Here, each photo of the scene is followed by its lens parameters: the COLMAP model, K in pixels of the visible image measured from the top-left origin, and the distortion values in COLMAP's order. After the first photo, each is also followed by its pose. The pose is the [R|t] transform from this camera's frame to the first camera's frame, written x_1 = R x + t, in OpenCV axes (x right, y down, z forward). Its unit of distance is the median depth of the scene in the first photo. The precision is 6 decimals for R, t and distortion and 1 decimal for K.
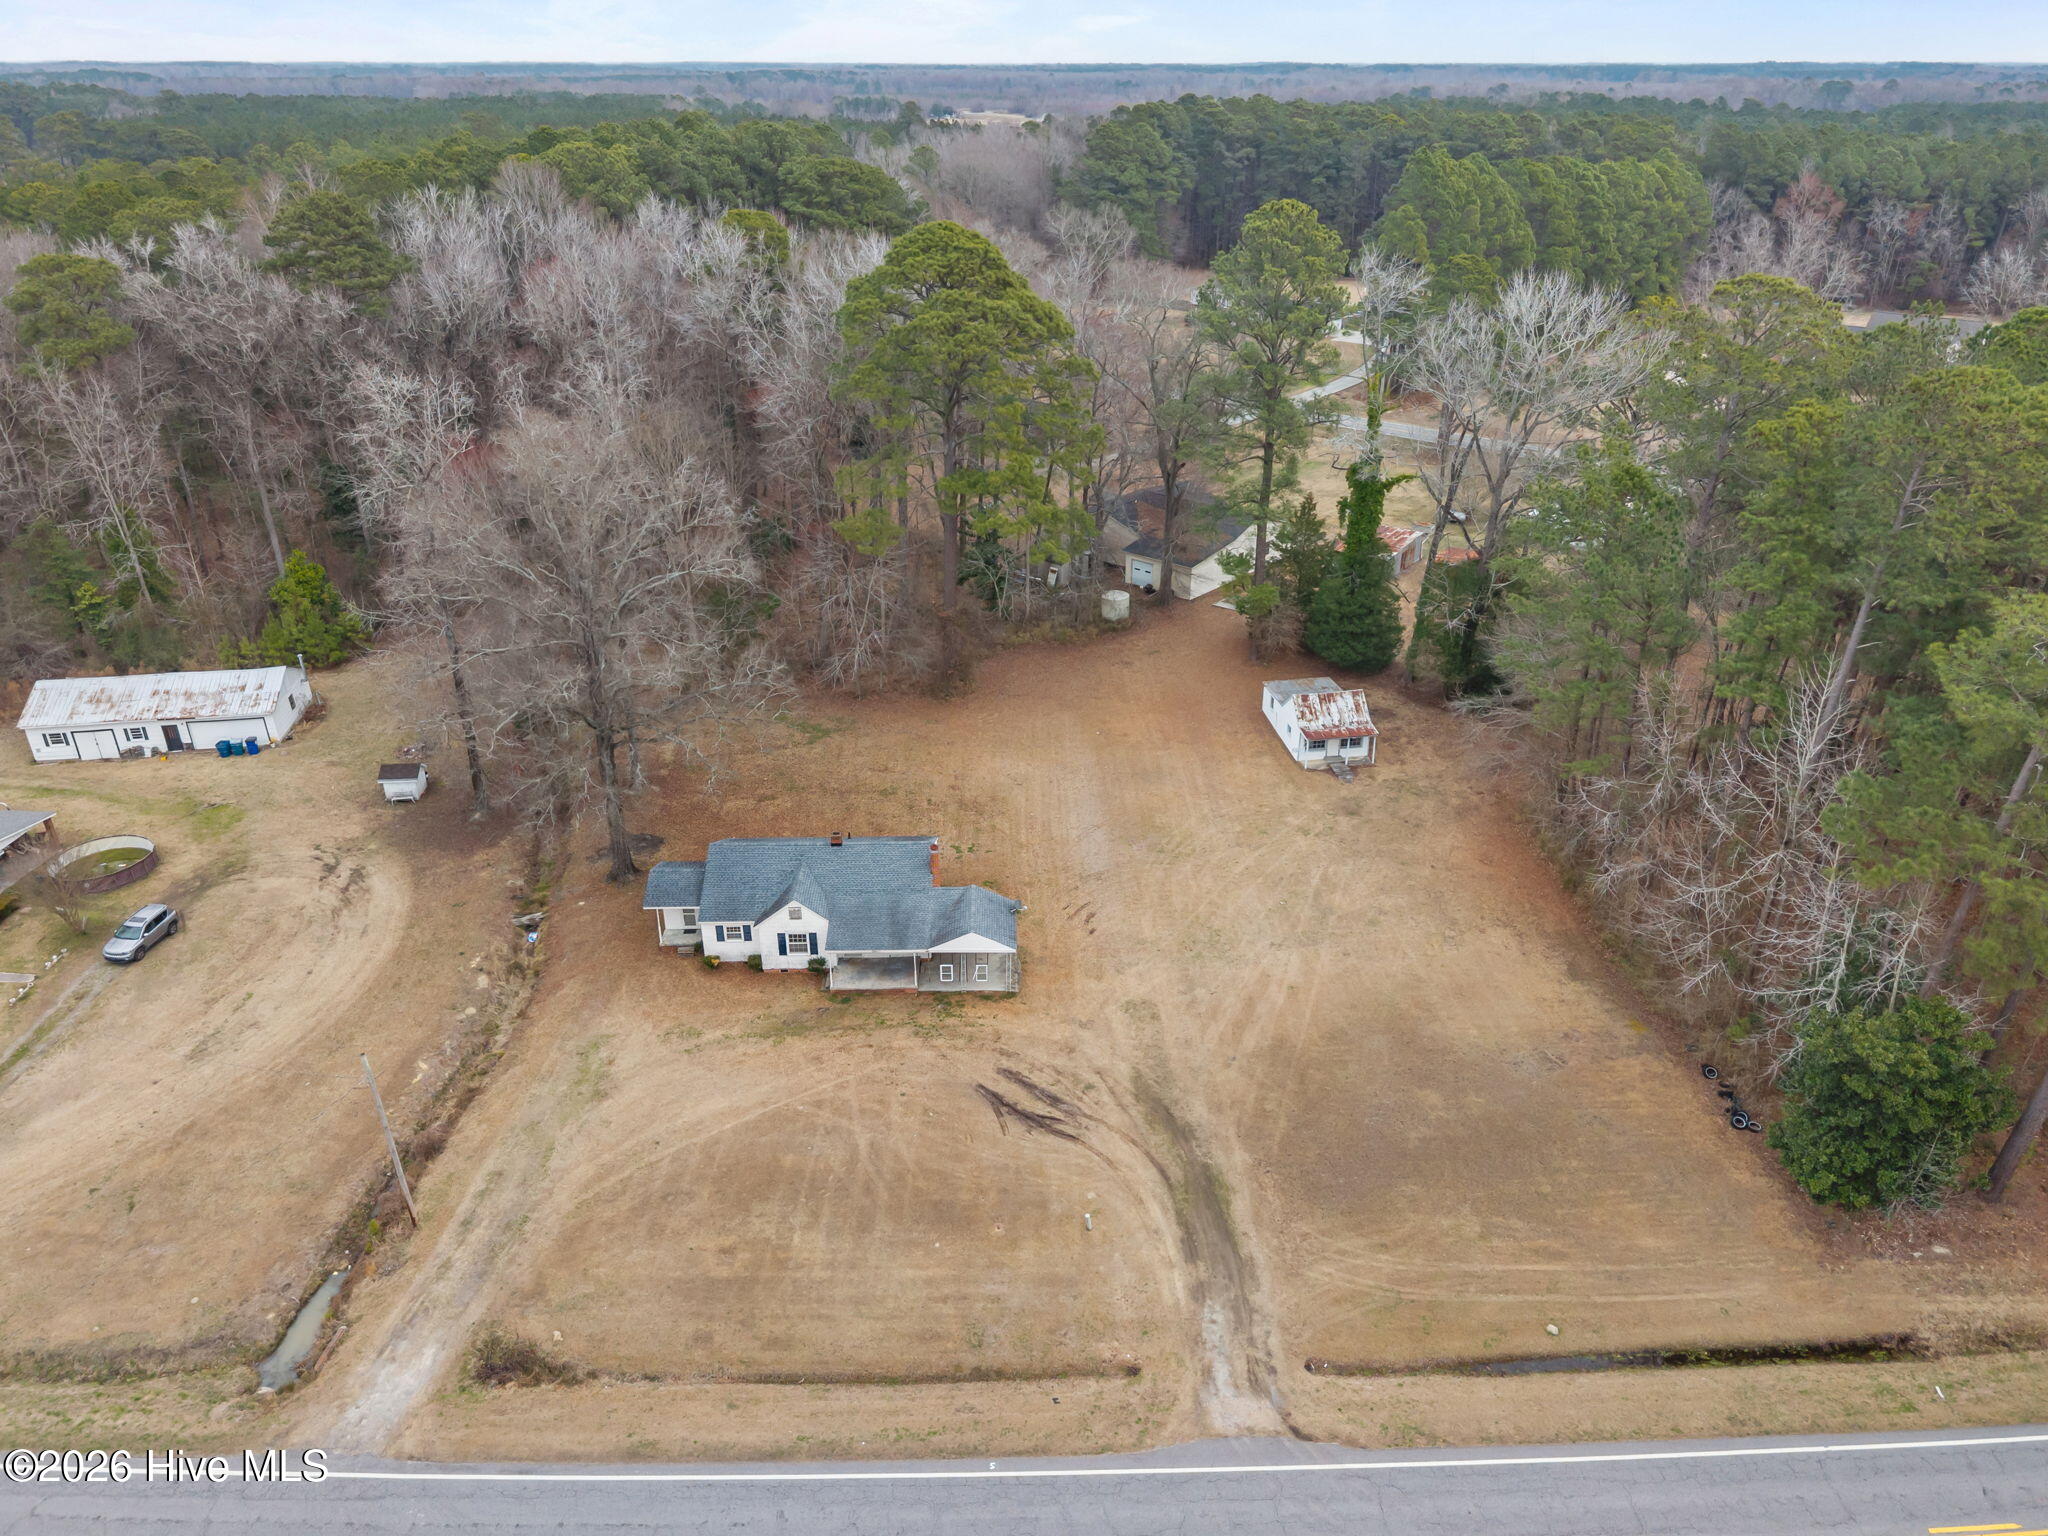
lens RADIAL K [[1360.8, 0, 1030.4], [0, 1360.8, 789.2], [0, 0, 1]] dist [0.035579, -0.033600]
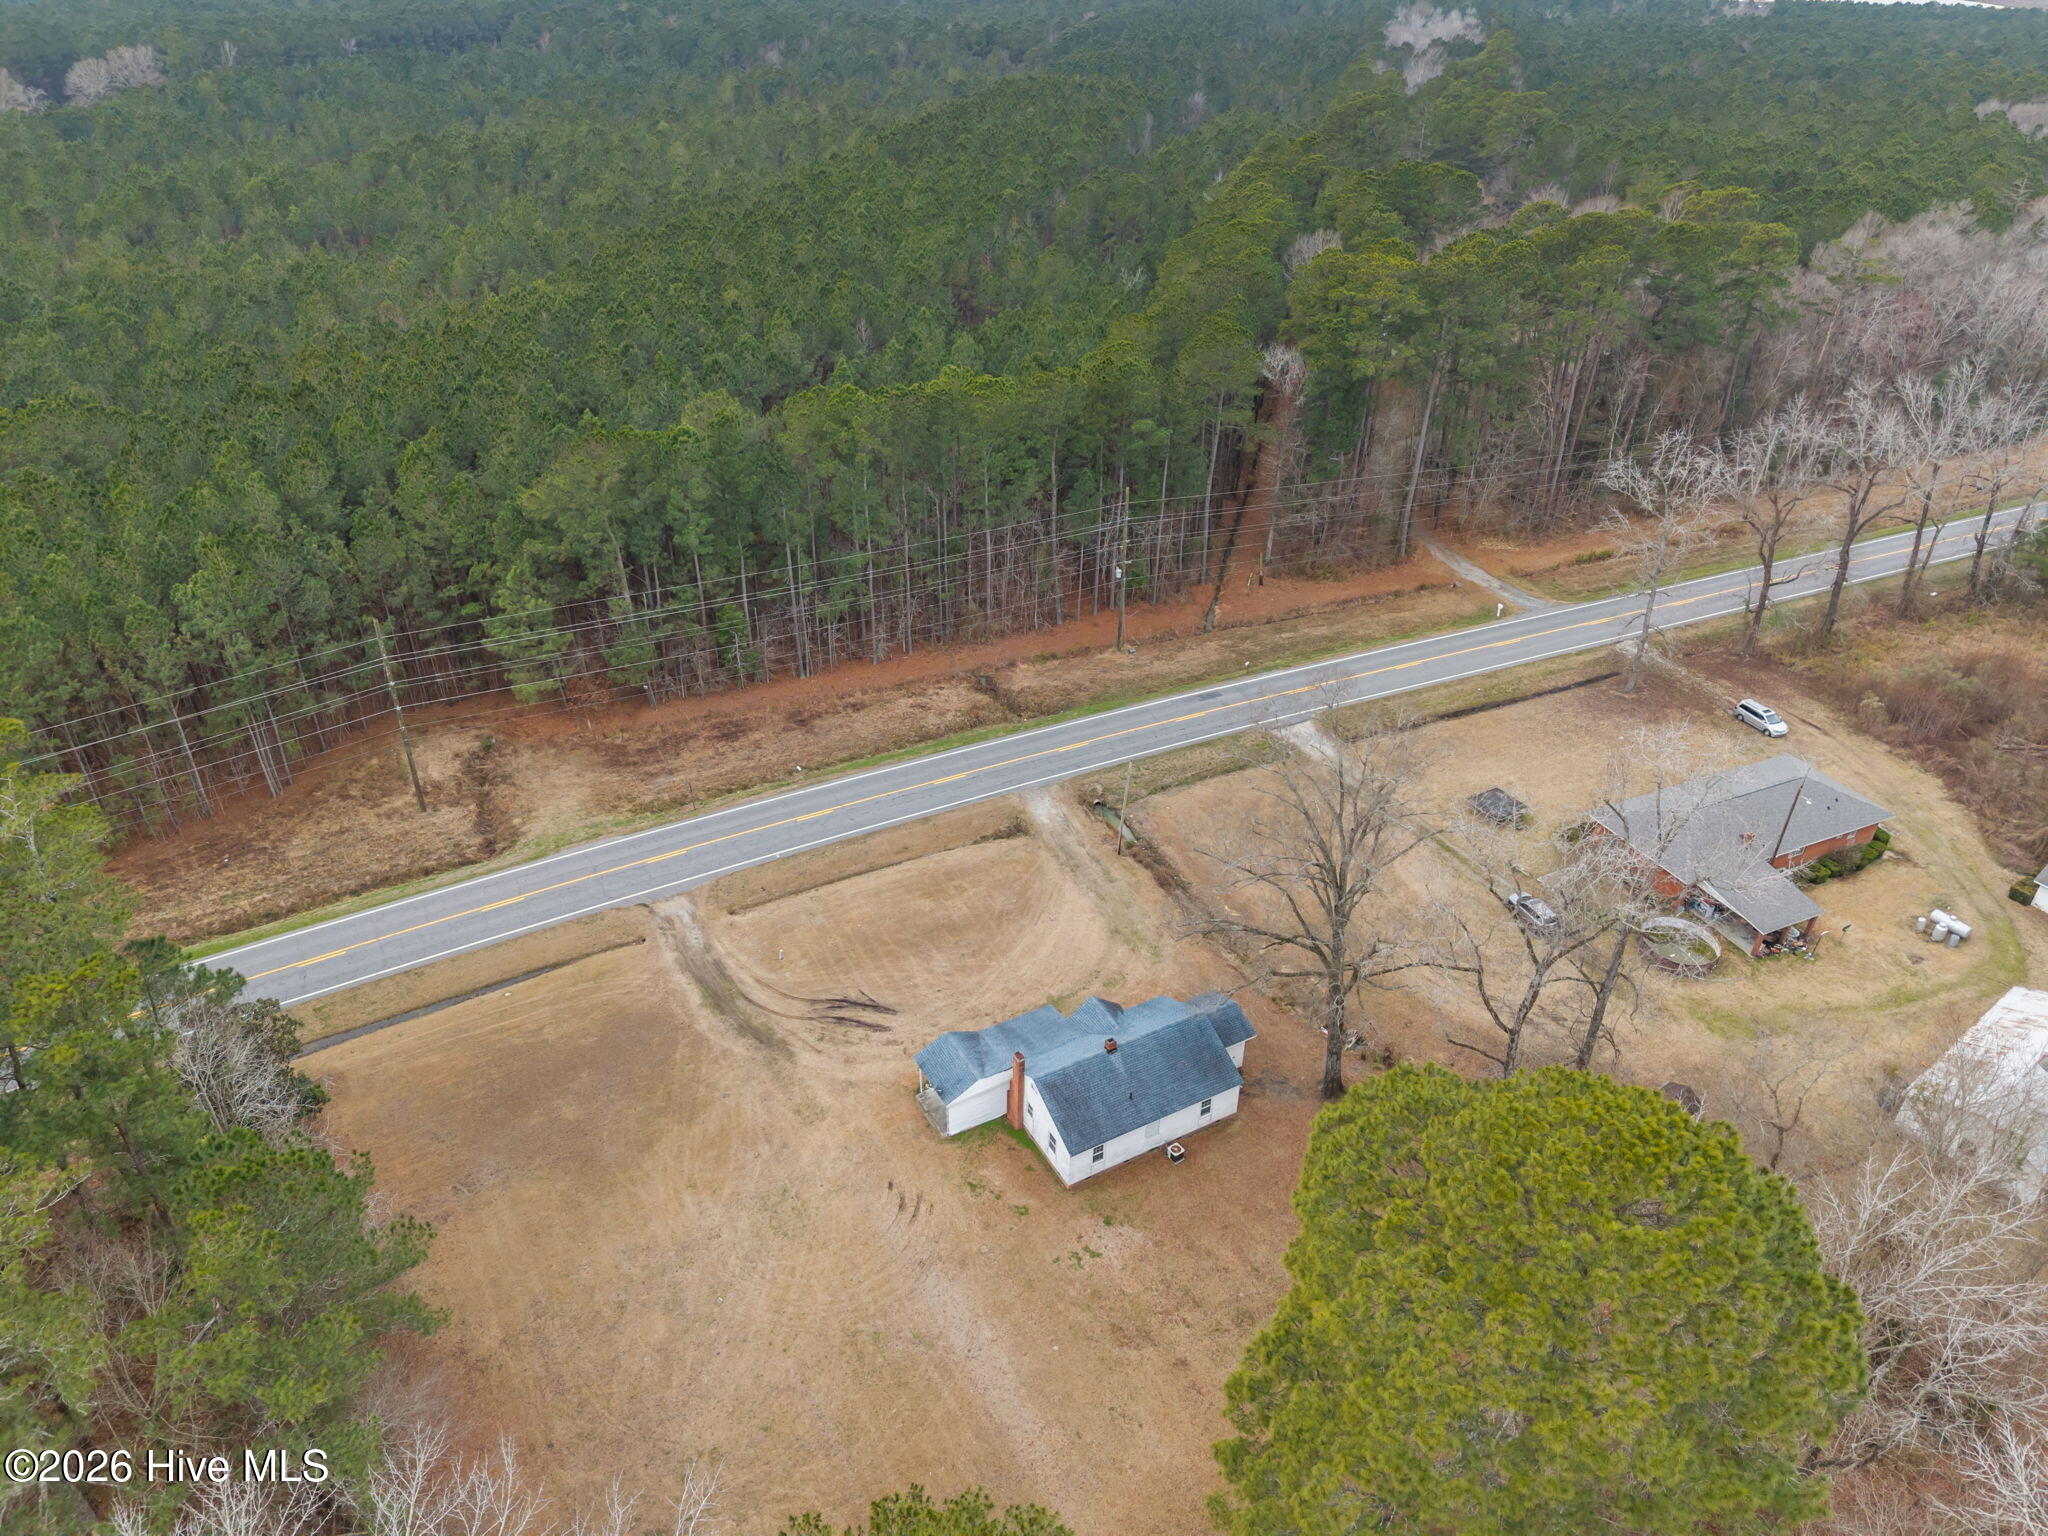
lens RADIAL K [[1360.8, 0, 1045.7], [0, 1360.8, 768.3], [0, 0, 1]] dist [0.035579, -0.033600]
pose [[-0.877125, 0.246347, -0.412268, 0.316389], [-0.238876, 0.520926, 0.819497, -1.017056], [0.416642, 0.817282, -0.398070, 1.299494]]
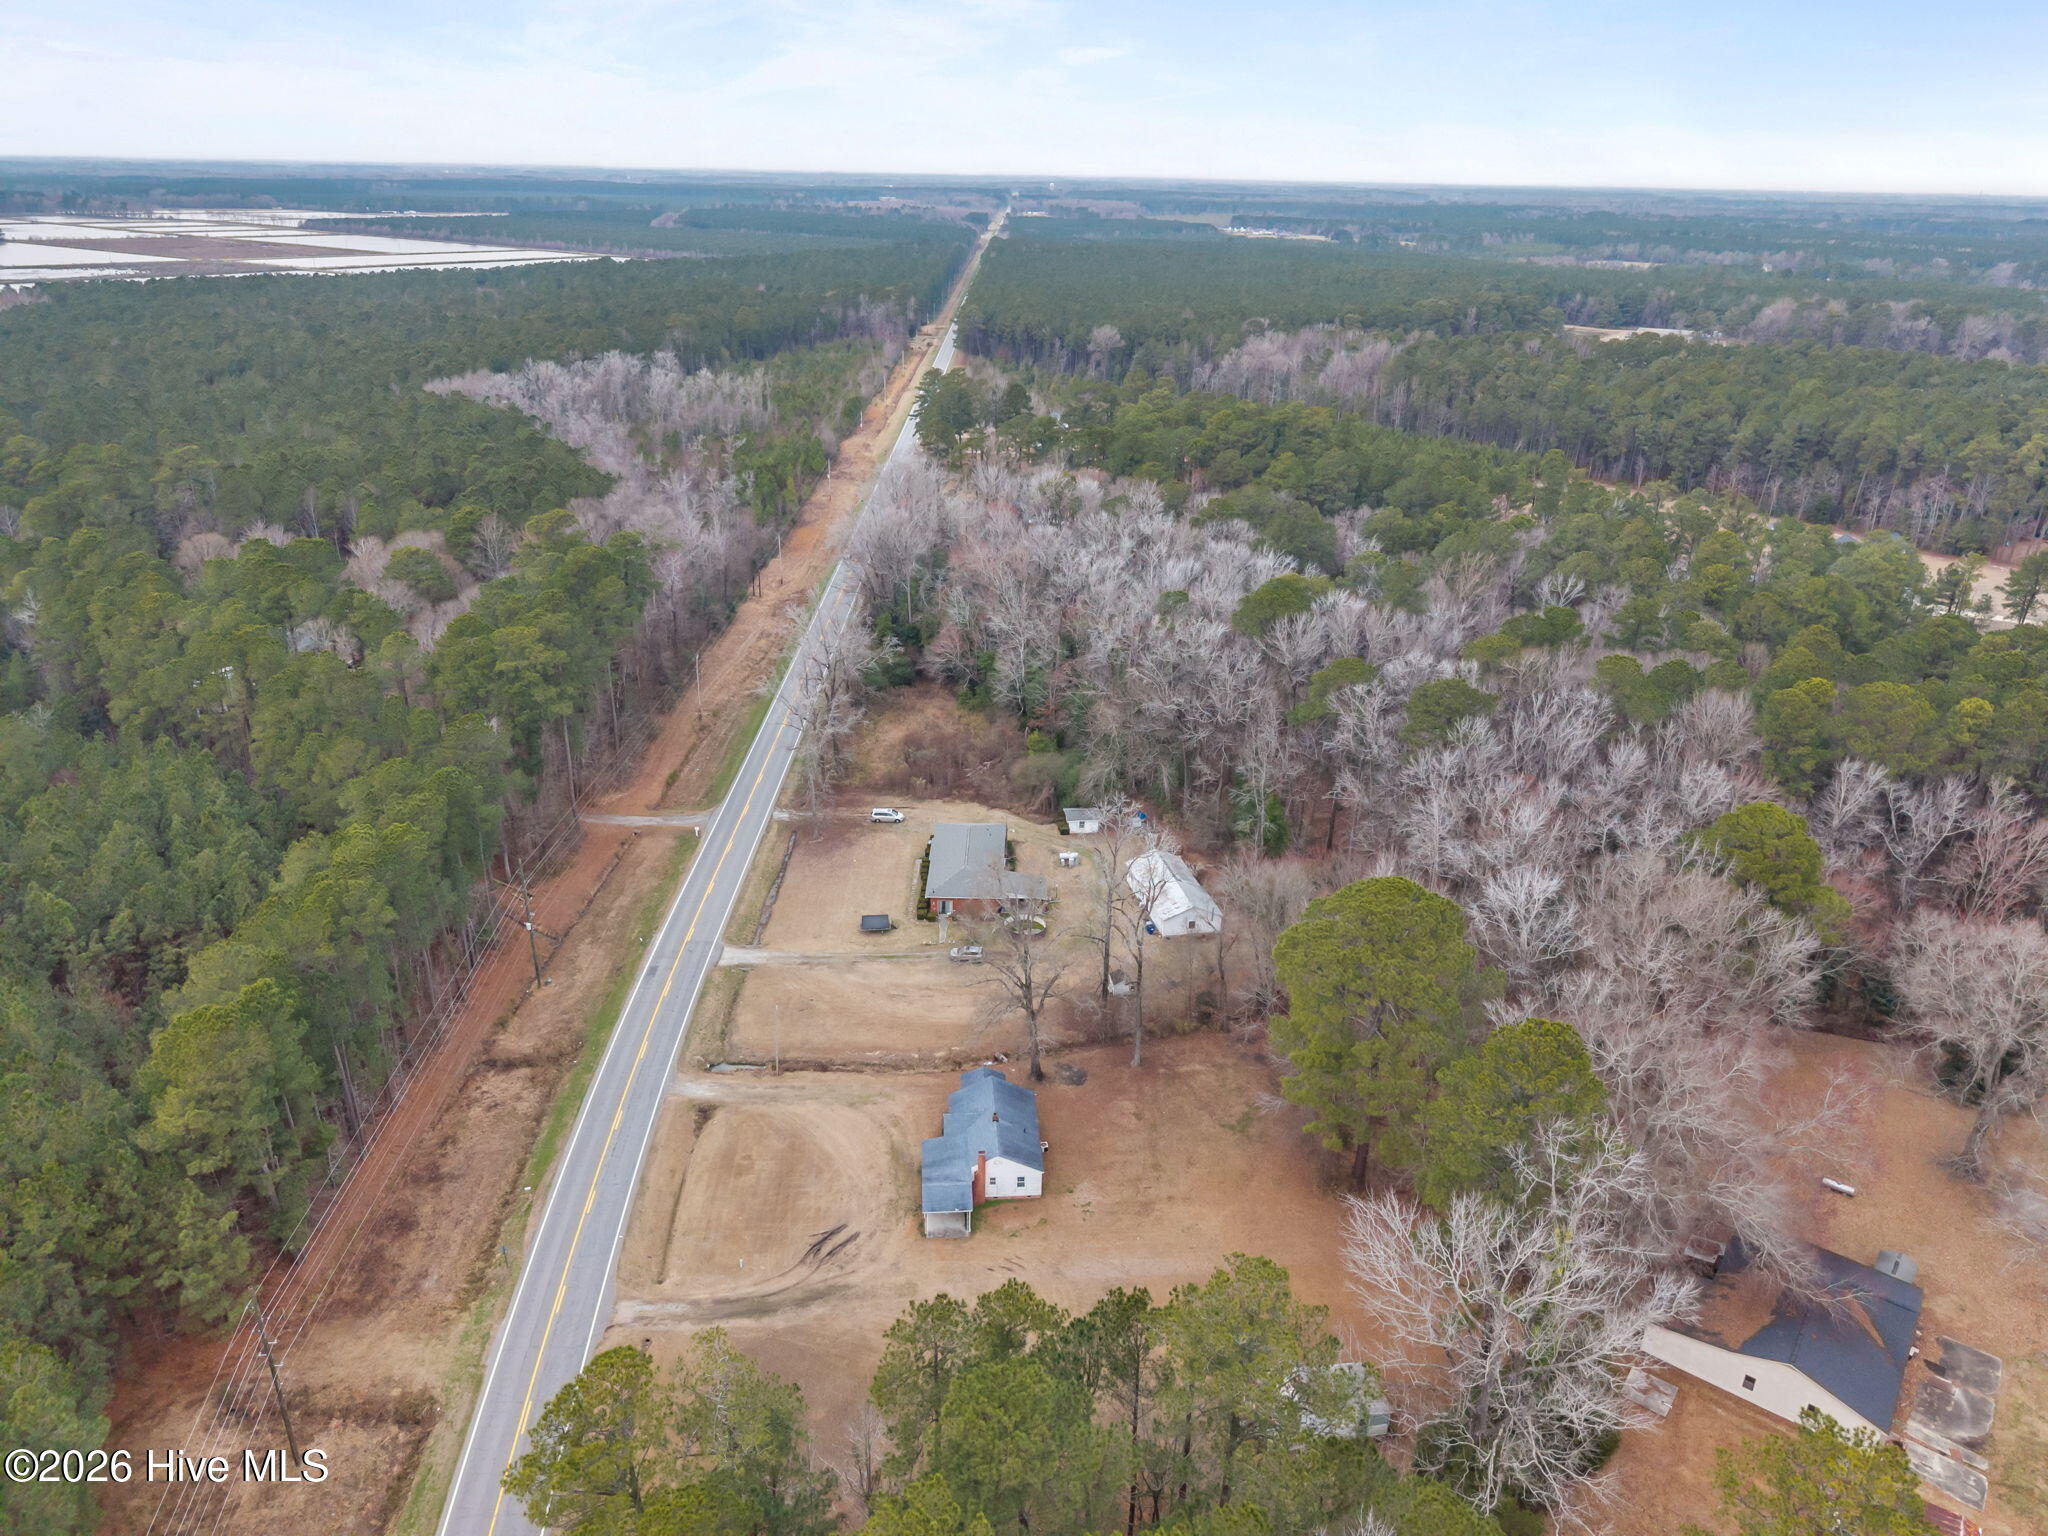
lens RADIAL K [[1360.8, 0, 1012.0], [0, 1360.8, 786.4], [0, 0, 1]] dist [0.035579, -0.033600]
pose [[0.052769, 0.412544, -0.909408, 1.356781], [-0.485531, 0.806388, 0.337637, -0.965188], [0.872625, 0.423729, 0.242856, 0.430391]]
